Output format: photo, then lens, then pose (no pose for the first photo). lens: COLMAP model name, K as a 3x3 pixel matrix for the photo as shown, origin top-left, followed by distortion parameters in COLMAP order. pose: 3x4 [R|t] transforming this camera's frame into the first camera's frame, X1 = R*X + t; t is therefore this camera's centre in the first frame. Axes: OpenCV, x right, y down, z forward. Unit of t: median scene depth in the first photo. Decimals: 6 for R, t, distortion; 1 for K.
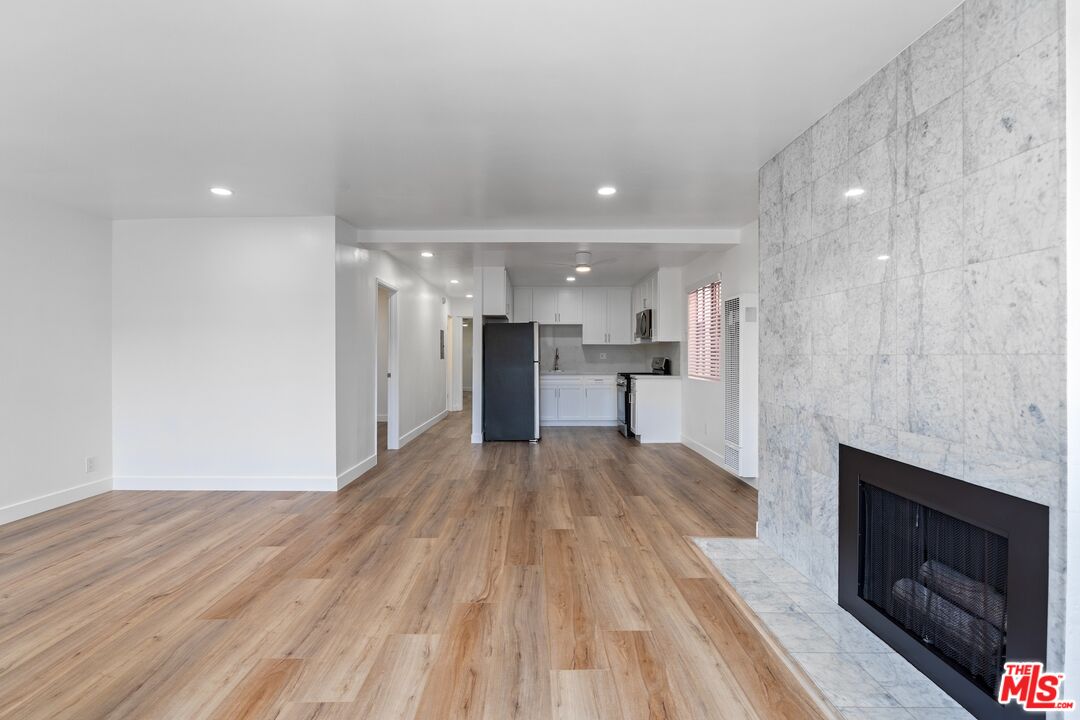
lens RADIAL K [[489.6, 0, 537.1], [0, 489.6, 354.0], [0, 0, 1]] dist [-0.003695, -0.000121]
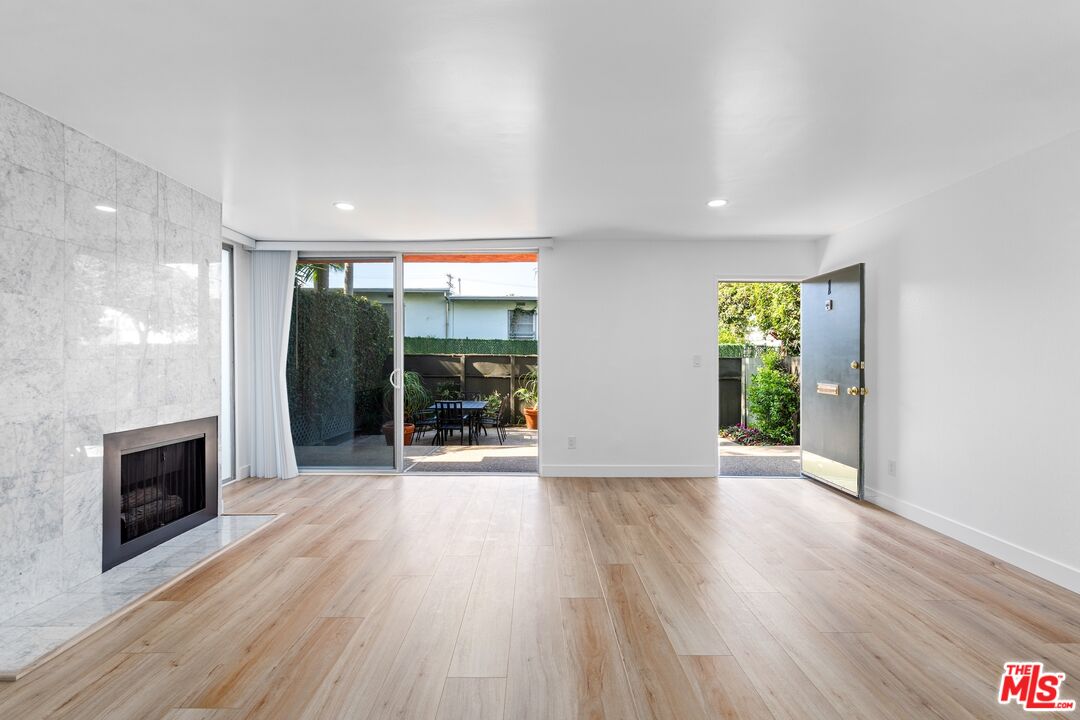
lens RADIAL K [[477.1, 0, 533.0], [0, 477.1, 356.6], [0, 0, 1]] dist [-0.002602, 0.000211]
pose [[-0.999896, -0.001537, 0.014348, -0.399828], [-0.001621, 0.999982, -0.005842, 0.000439], [-0.014338, -0.005865, -0.999880, 1.993441]]
